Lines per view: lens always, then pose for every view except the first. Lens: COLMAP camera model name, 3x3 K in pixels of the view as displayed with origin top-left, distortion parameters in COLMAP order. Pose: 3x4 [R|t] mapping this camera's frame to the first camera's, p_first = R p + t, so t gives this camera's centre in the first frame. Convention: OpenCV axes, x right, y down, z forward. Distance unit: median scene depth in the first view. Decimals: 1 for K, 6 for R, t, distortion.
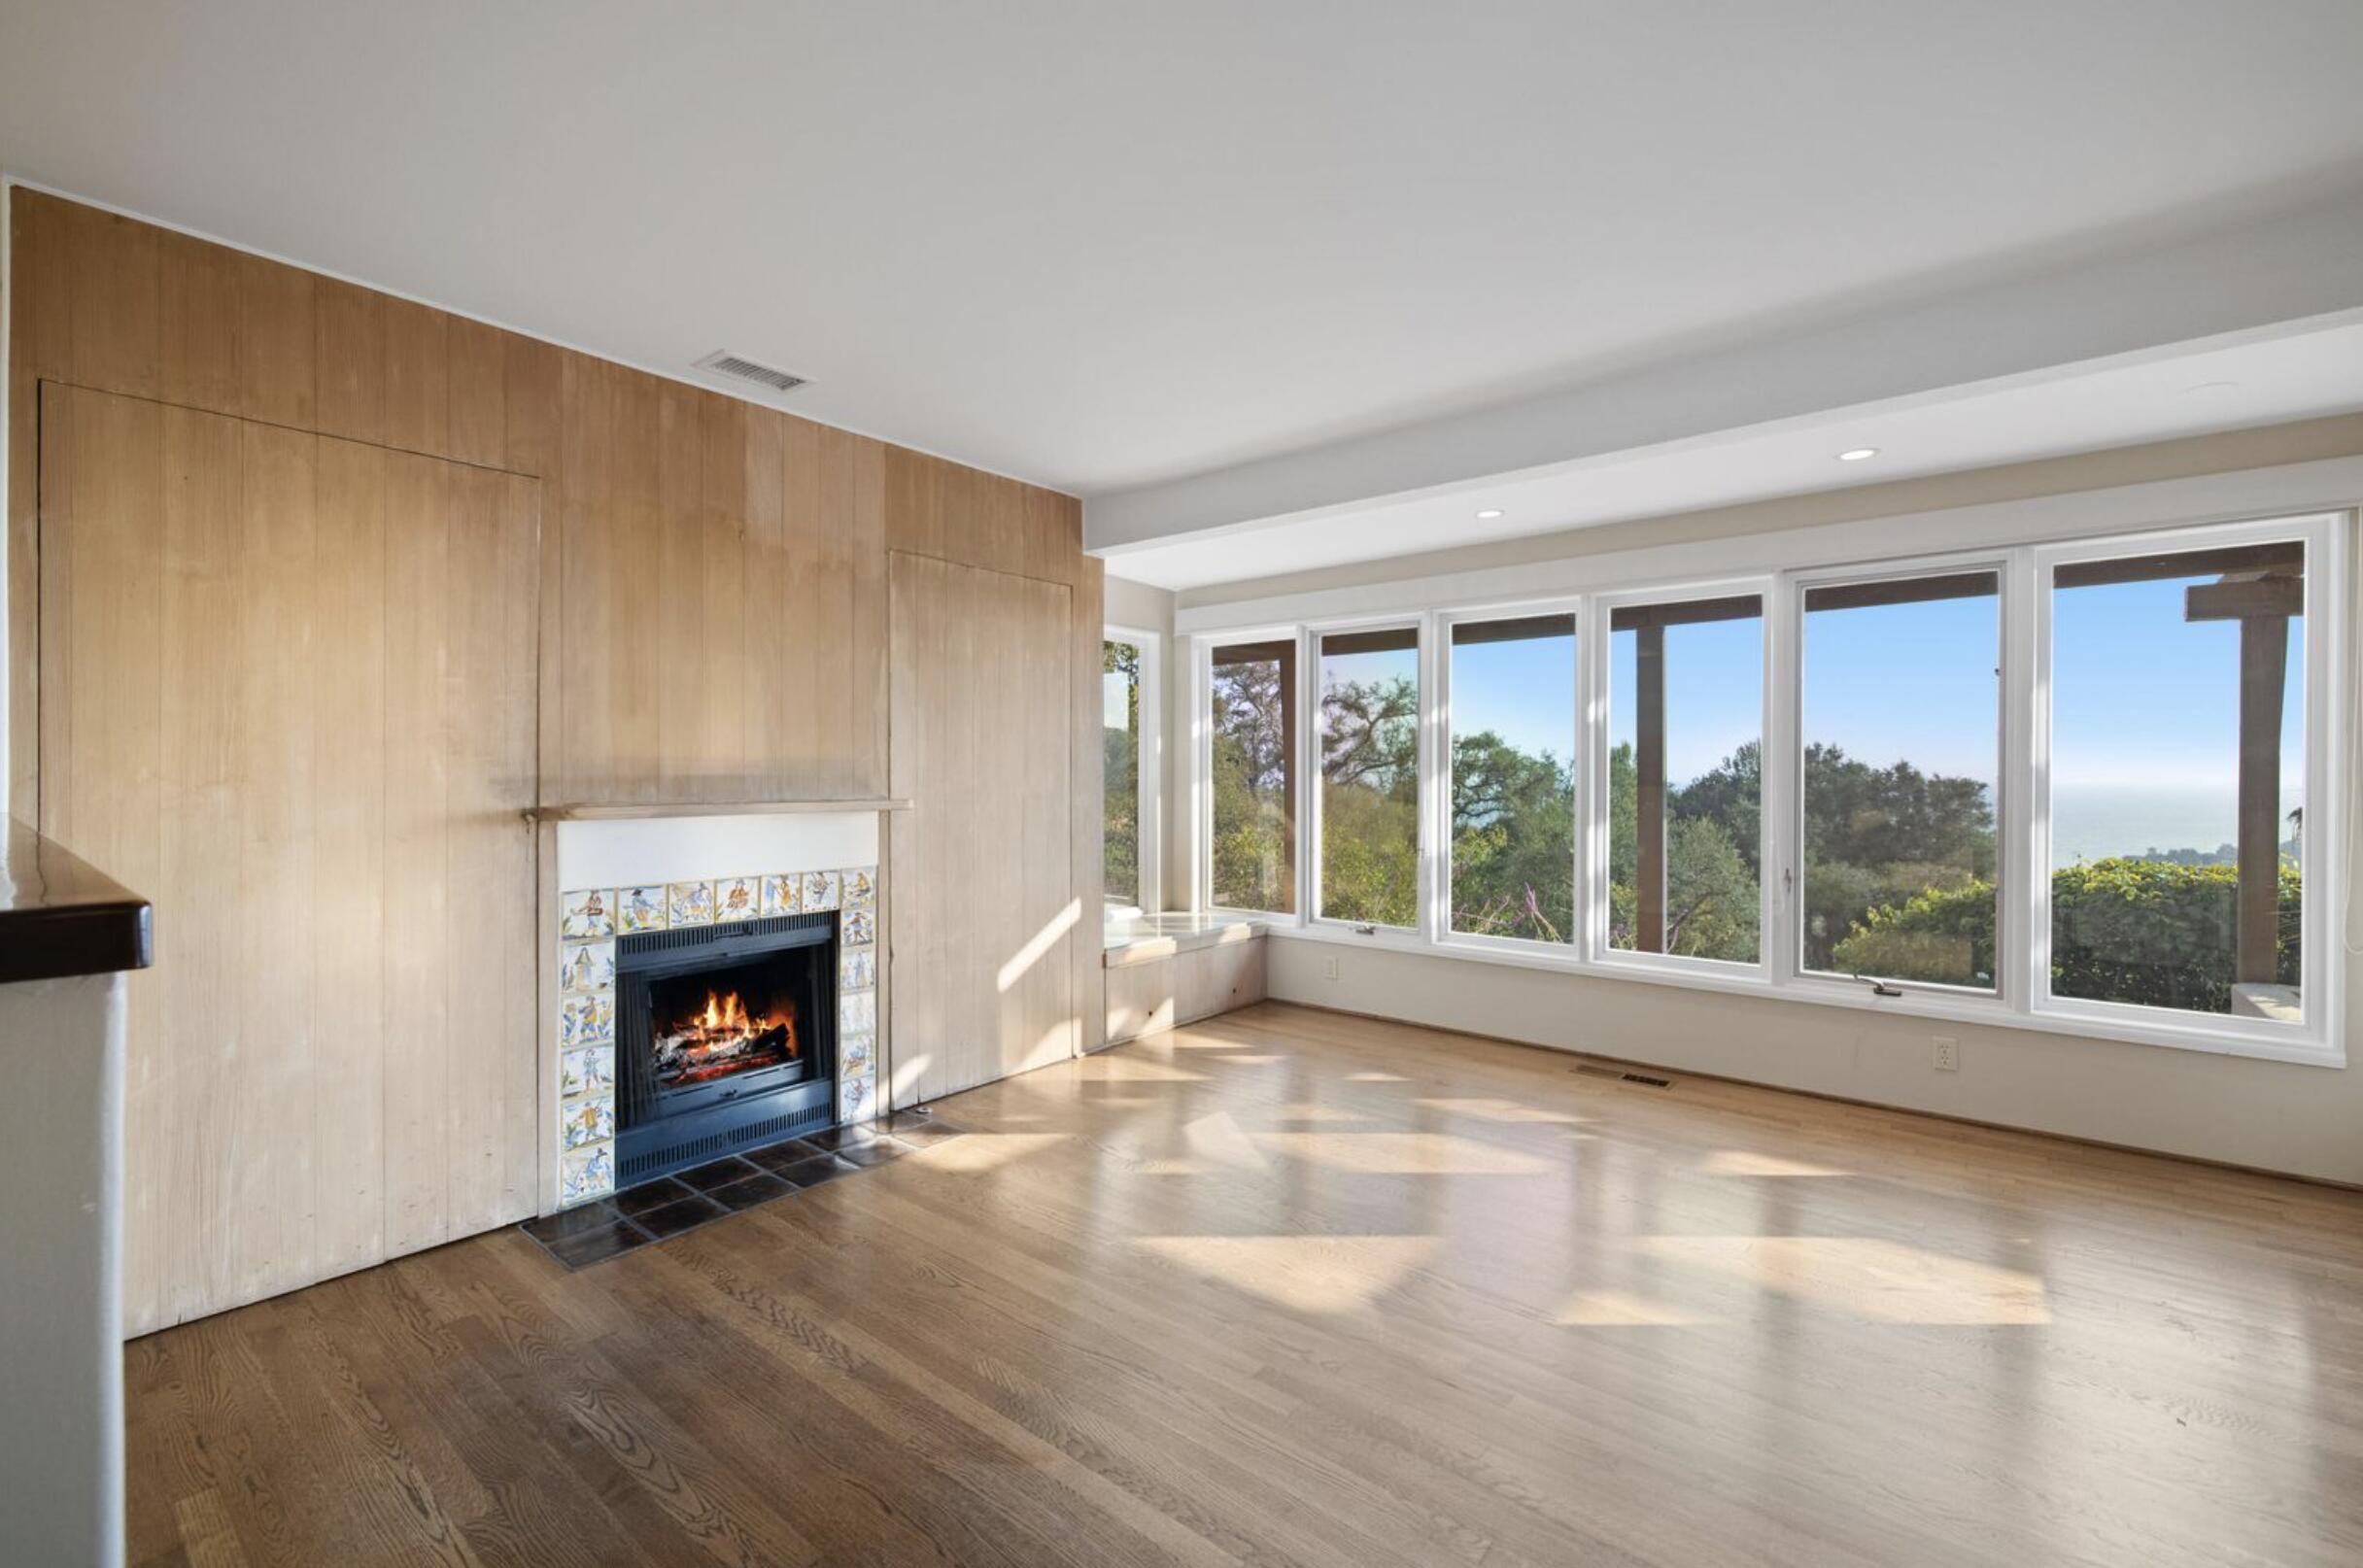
lens RADIAL K [[1018.6, 0, 1187.8], [0, 1018.6, 783.6], [0, 0, 1]] dist [0.022221, -0.000051]
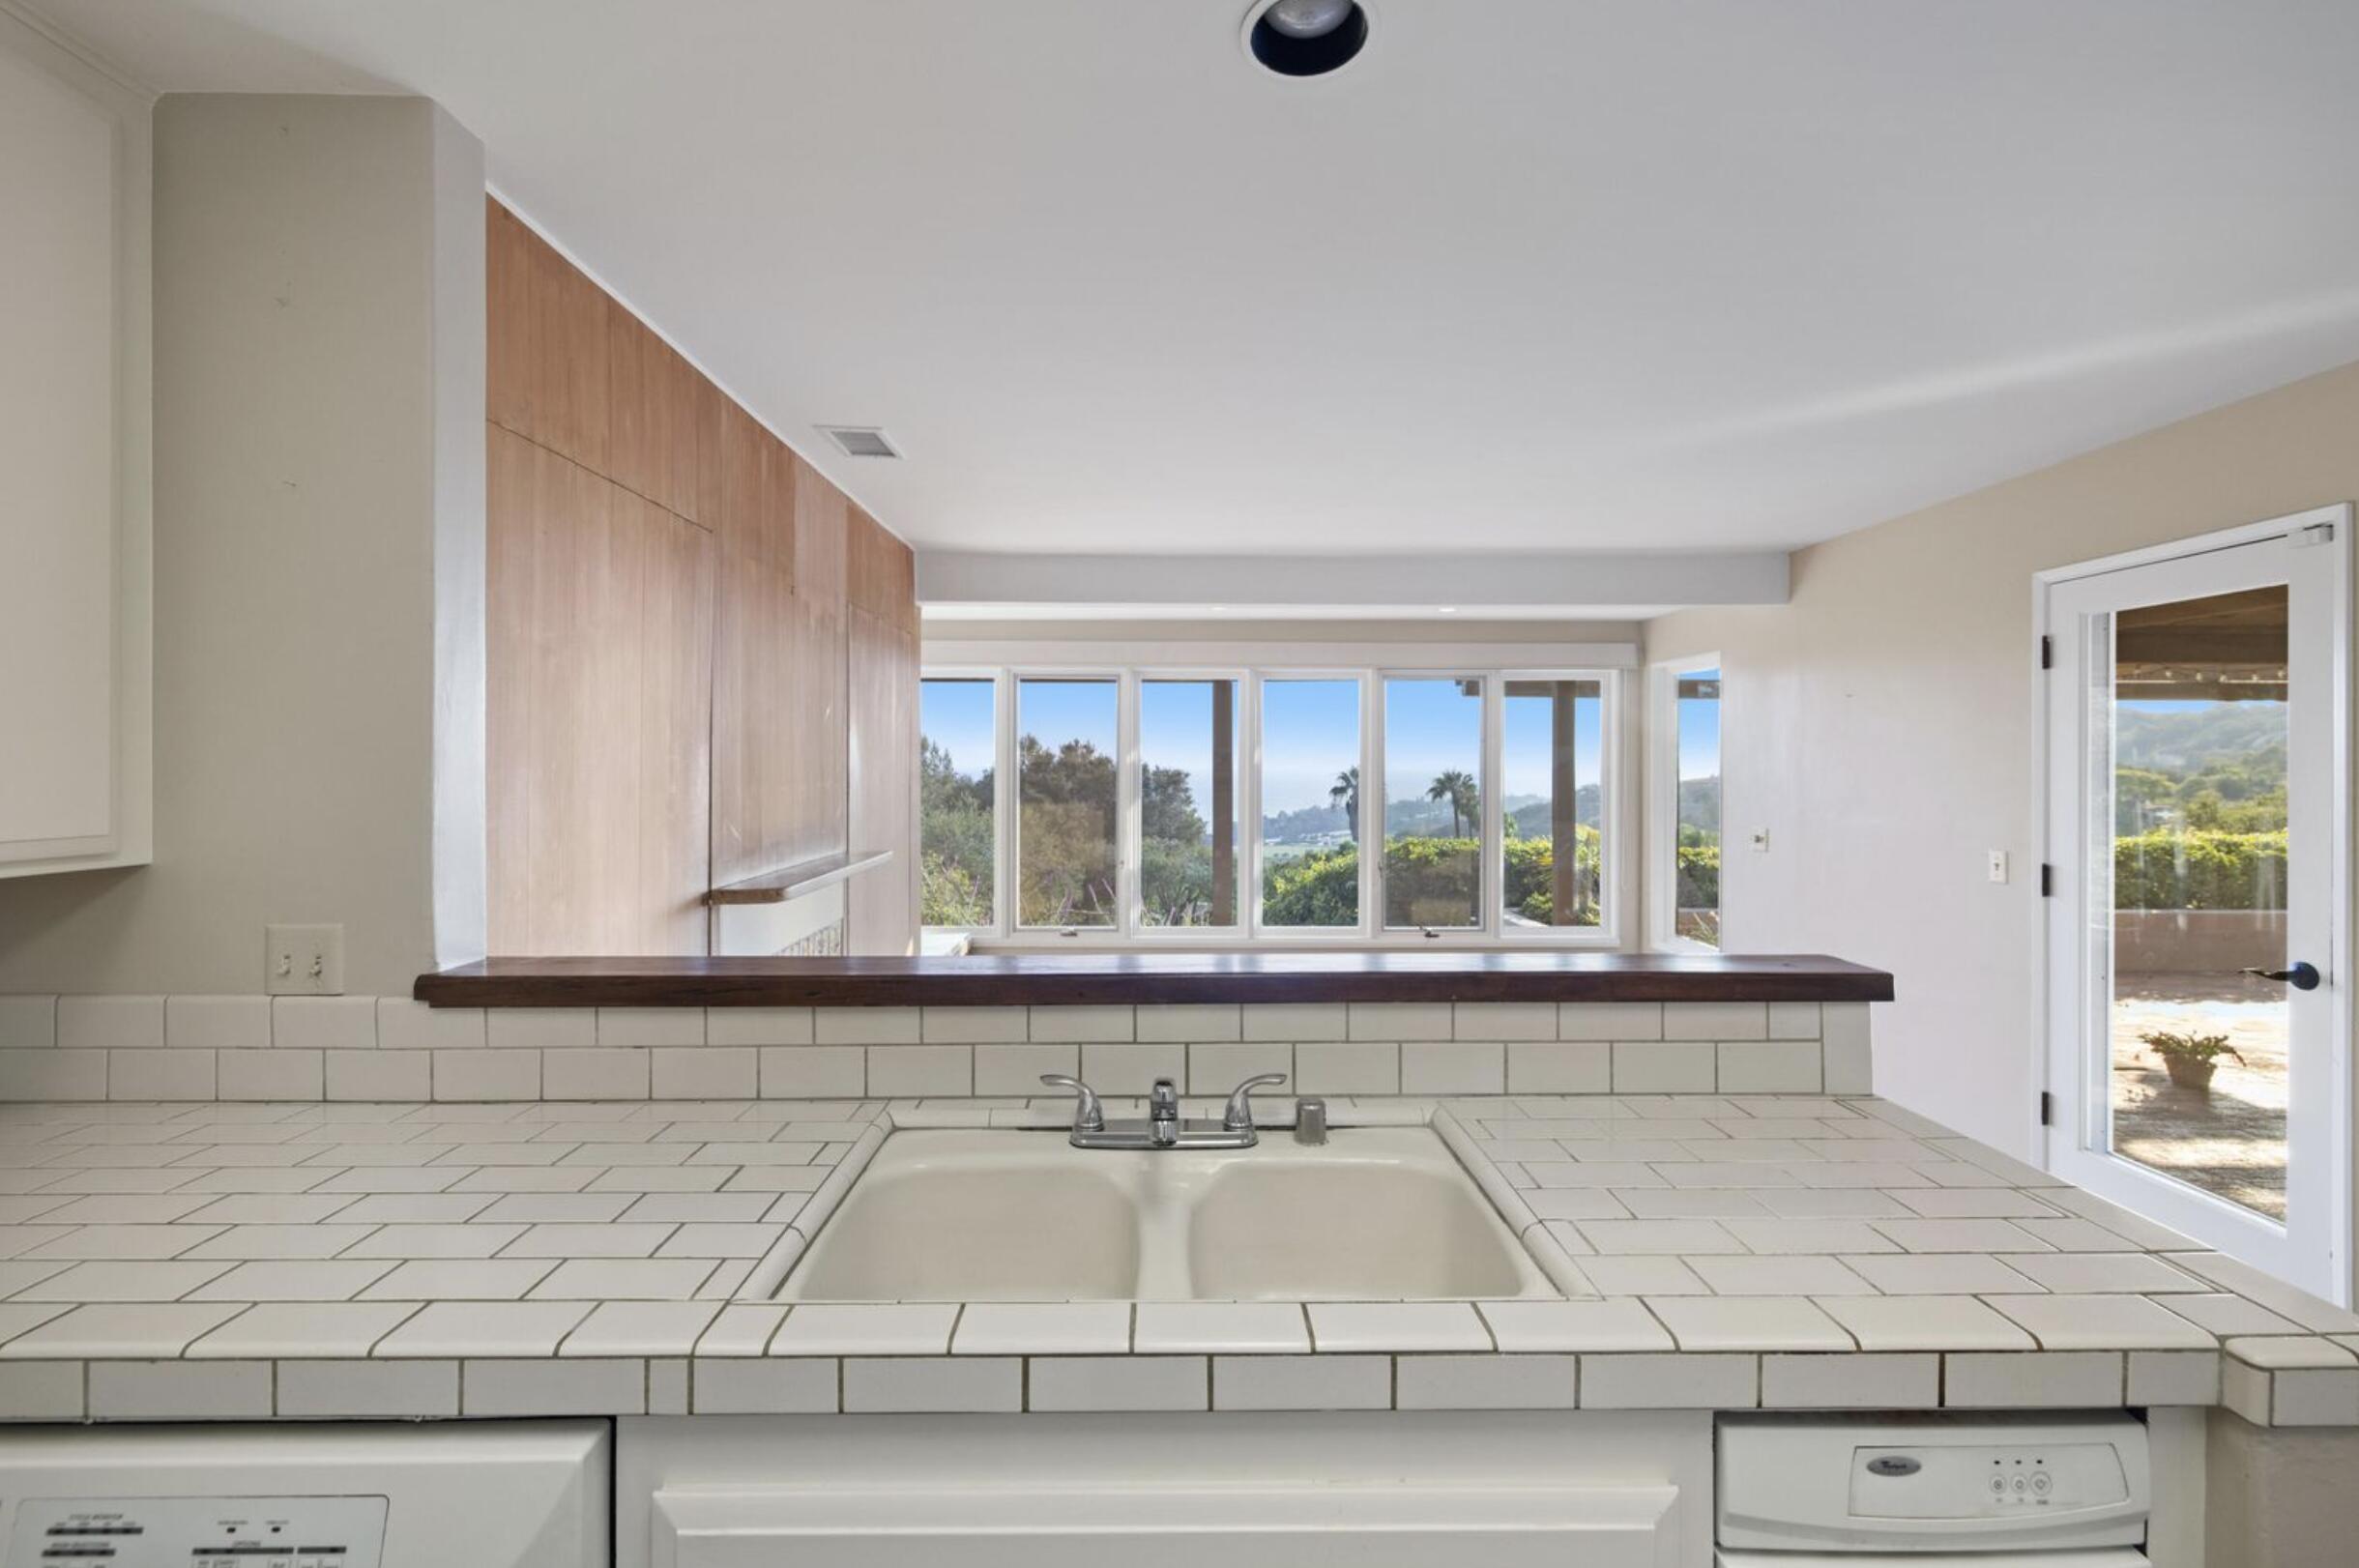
lens RADIAL K [[1016.9, 0, 1166.8], [0, 1016.9, 767.9], [0, 0, 1]] dist [0.022221, -0.000051]
pose [[0.769871, -0.002933, 0.638193, -0.503717], [0.003016, 0.999995, 0.000957, -0.047920], [-0.638192, 0.001188, 0.769876, 0.023418]]
